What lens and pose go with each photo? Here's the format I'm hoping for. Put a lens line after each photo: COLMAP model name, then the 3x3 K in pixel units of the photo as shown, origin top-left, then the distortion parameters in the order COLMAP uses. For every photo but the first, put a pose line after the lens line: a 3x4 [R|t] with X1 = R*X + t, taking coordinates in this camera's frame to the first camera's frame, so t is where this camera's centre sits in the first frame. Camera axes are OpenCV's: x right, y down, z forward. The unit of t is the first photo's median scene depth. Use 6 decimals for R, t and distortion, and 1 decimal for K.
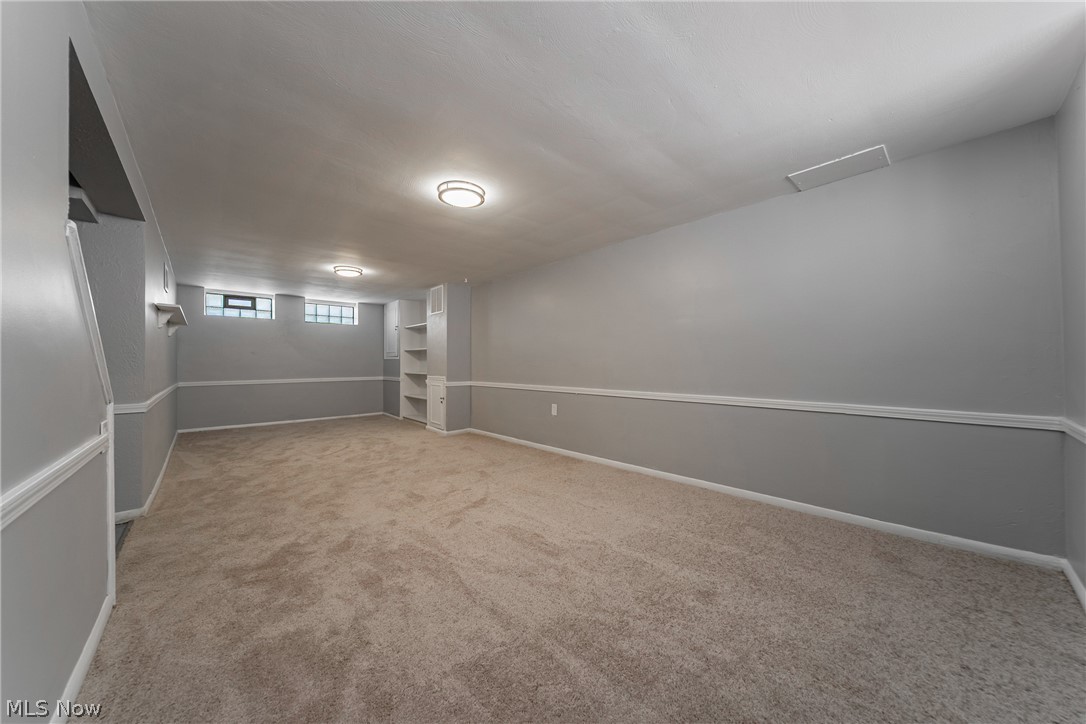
lens RADIAL K [[374.4, 0, 540.9], [0, 374.4, 363.9], [0, 0, 1]] dist [-0.000923, -0.000912]
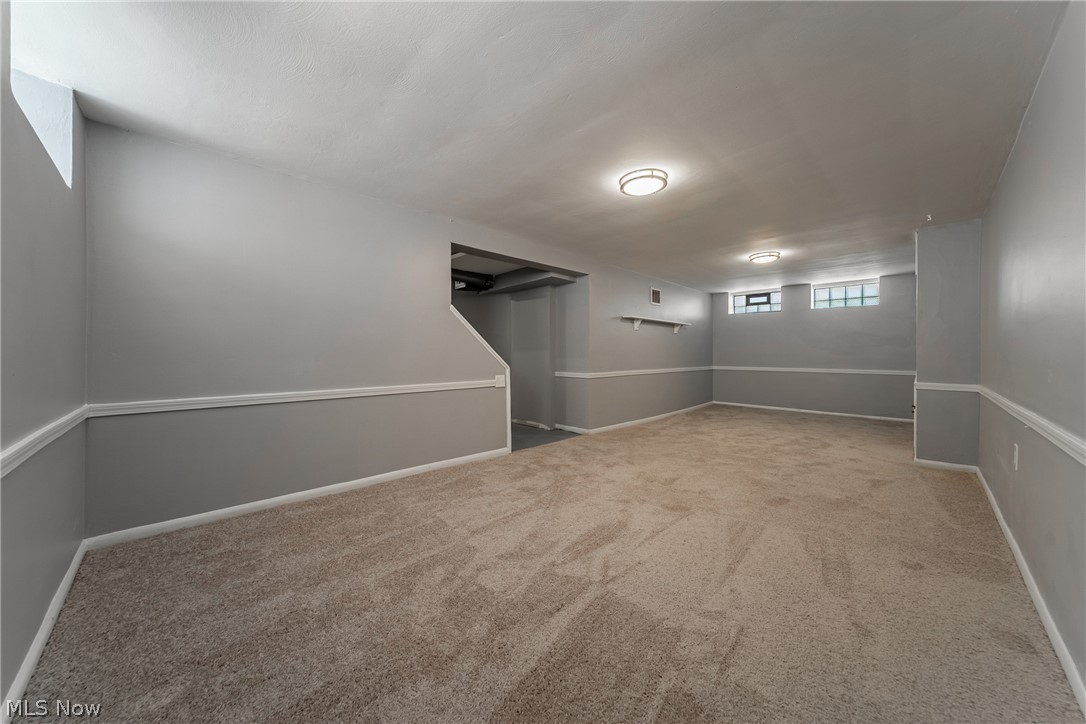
lens RADIAL K [[374.4, 0, 540.5], [0, 374.4, 353.7], [0, 0, 1]] dist [-0.000923, -0.000912]
pose [[0.040886, 0.006202, -0.999145, 0.385335], [-0.005672, 0.999966, 0.005975, -0.000192], [0.999148, 0.005423, 0.040919, 0.341238]]
